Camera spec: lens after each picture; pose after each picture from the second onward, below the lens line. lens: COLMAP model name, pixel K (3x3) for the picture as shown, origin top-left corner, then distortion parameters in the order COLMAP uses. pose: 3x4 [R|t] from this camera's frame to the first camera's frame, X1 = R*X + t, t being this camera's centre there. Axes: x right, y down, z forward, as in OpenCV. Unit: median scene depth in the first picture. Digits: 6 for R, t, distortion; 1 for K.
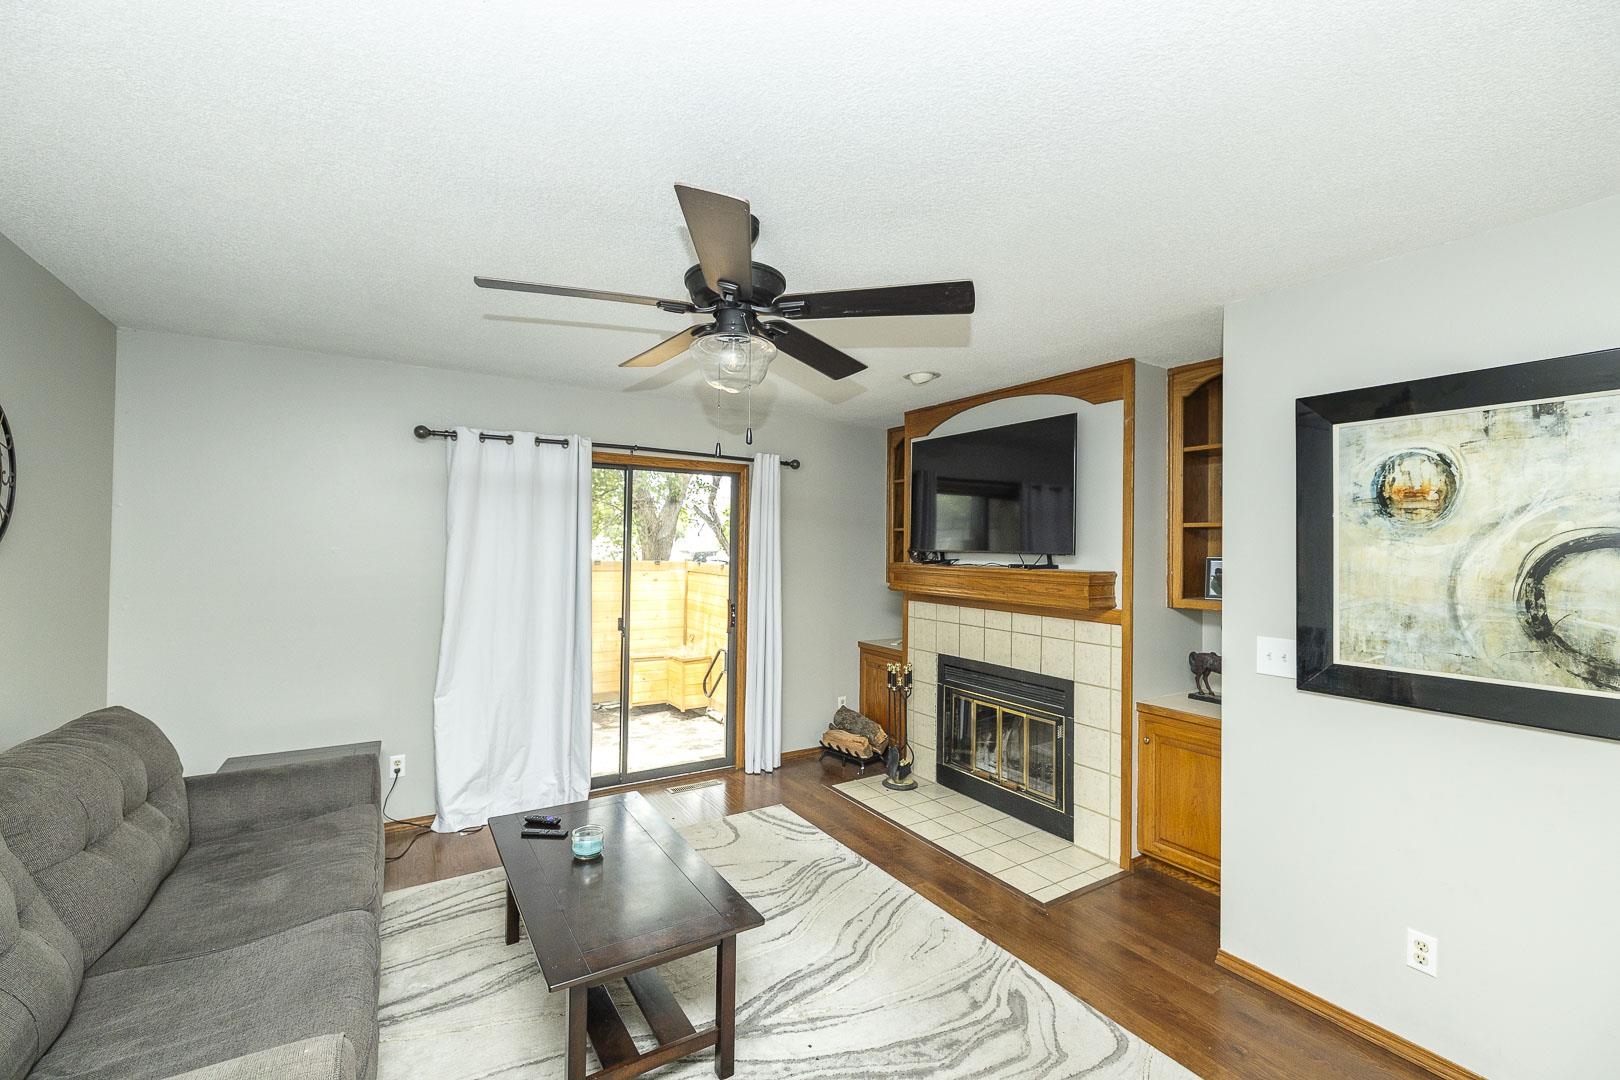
lens RADIAL K [[676.8, 0, 813.5], [0, 676.8, 537.9], [0, 0, 1]] dist [0.000216, 0.001059]
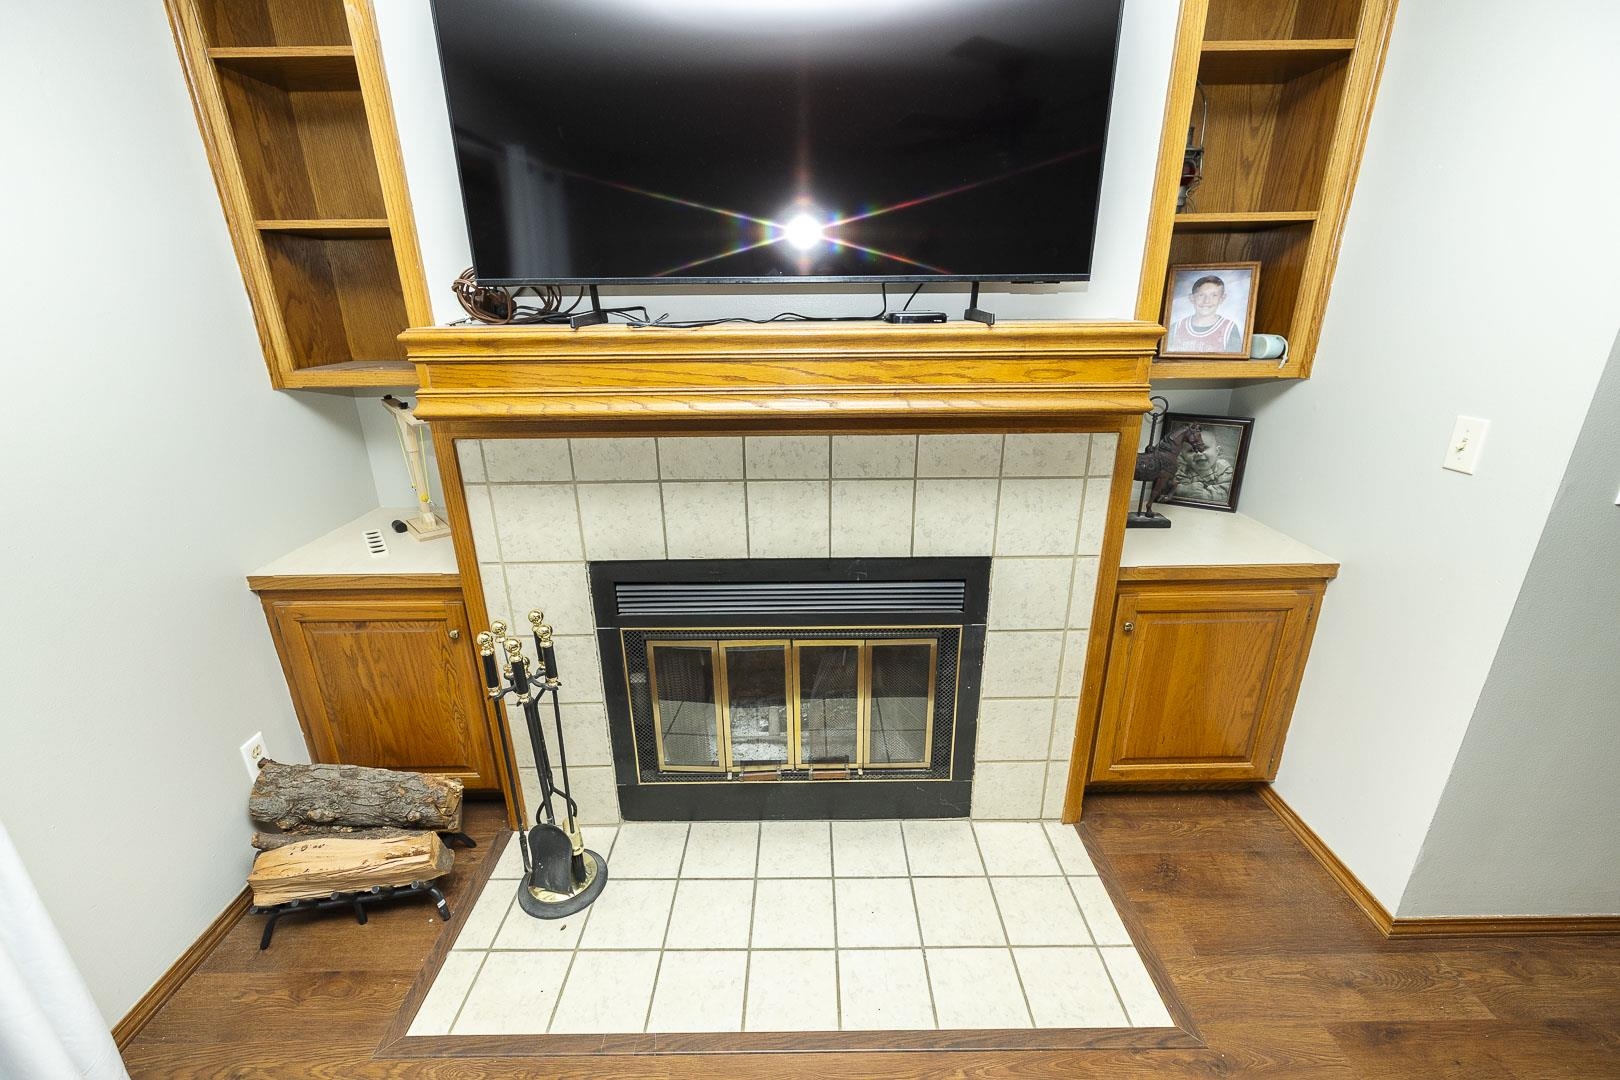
lens RADIAL K [[676.8, 0, 810.6], [0, 676.8, 534.0], [0, 0, 1]] dist [0.000216, 0.001059]
pose [[0.530624, -0.304870, 0.790880, -0.069115], [0.008651, 0.934974, 0.354612, 0.019843], [-0.847563, -0.181324, 0.498757, 0.862510]]
